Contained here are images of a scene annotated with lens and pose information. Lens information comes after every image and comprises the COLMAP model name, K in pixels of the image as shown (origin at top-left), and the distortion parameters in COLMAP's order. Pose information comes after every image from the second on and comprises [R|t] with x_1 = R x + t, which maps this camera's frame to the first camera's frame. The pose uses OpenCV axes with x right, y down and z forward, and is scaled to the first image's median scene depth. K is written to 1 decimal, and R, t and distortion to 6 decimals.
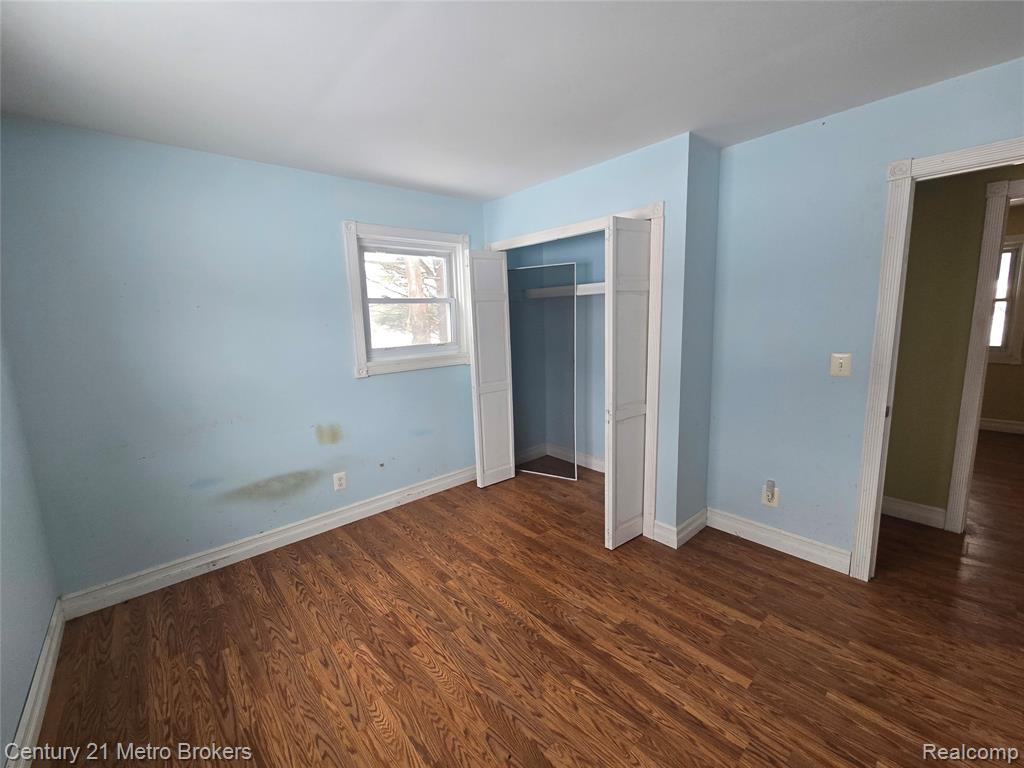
lens RADIAL K [[418.3, 0, 501.6], [0, 418.3, 381.3], [0, 0, 1]] dist [-0.002157, -0.000003]
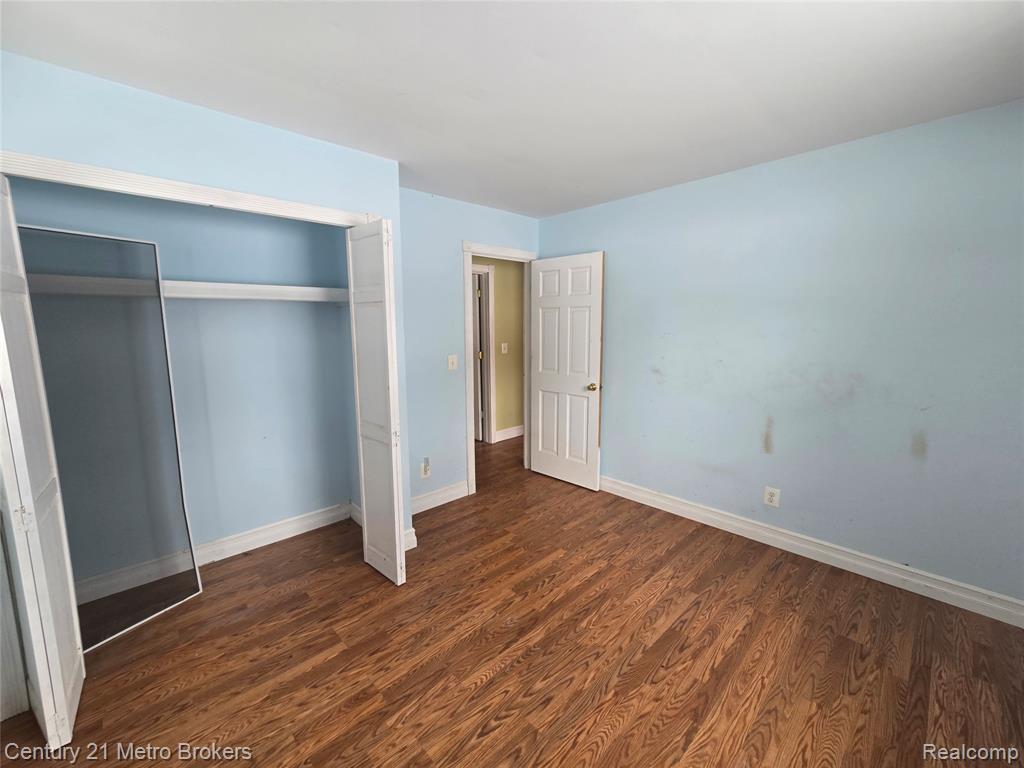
lens RADIAL K [[418.3, 0, 504.7], [0, 418.3, 380.8], [0, 0, 1]] dist [-0.002157, -0.000003]
pose [[-0.043724, -0.104084, 0.993607, -0.796979], [0.166324, 0.979920, 0.109969, -0.123350], [-0.985101, 0.170069, -0.025534, 0.954262]]
